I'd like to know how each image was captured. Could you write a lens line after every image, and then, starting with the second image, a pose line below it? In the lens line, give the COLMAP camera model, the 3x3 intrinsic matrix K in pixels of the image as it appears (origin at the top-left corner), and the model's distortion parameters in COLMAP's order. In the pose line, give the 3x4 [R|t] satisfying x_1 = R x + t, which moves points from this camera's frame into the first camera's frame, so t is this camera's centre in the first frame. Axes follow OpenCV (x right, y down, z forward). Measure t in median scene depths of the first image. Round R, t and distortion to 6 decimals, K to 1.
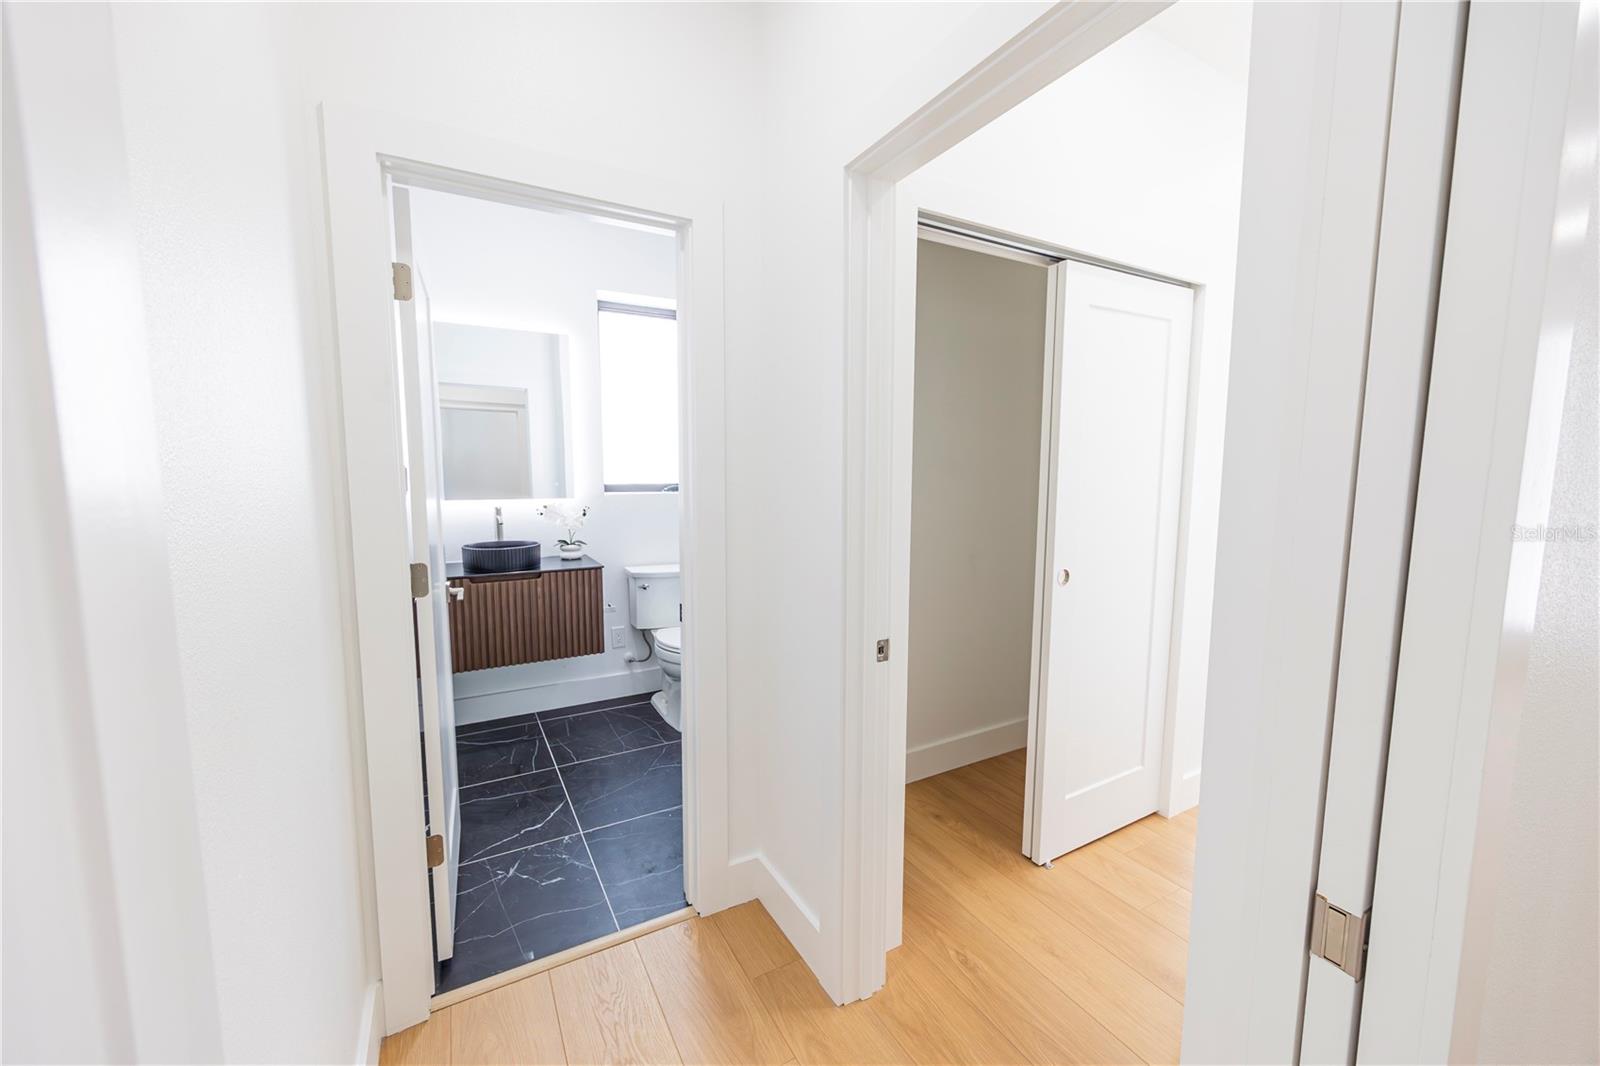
lens RADIAL K [[615.8, 0, 797.3], [0, 615.8, 537.3], [0, 0, 1]] dist [0.002636, -0.000023]
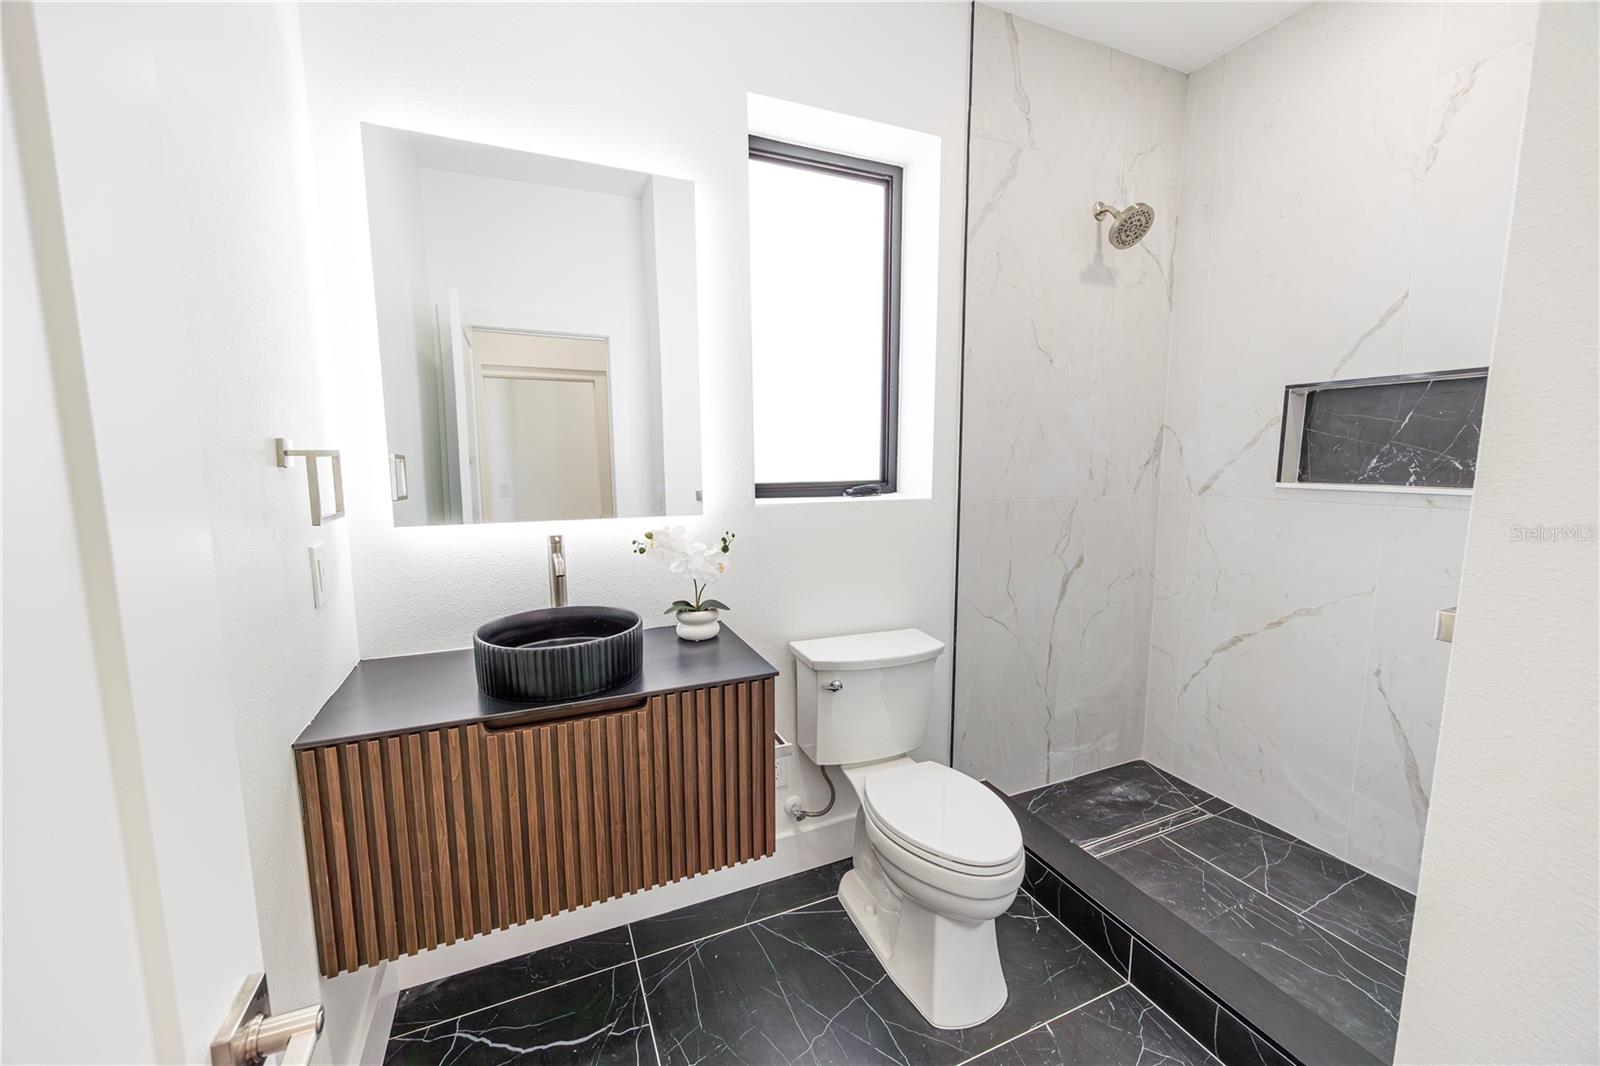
lens RADIAL K [[615.8, 0, 799.4], [0, 615.8, 530.7], [0, 0, 1]] dist [0.002636, -0.000023]
pose [[0.994102, 0.000470, -0.108452, -0.244347], [0.000475, 0.999962, 0.008682, -0.058482], [0.108452, -0.008683, 0.994064, 0.543214]]
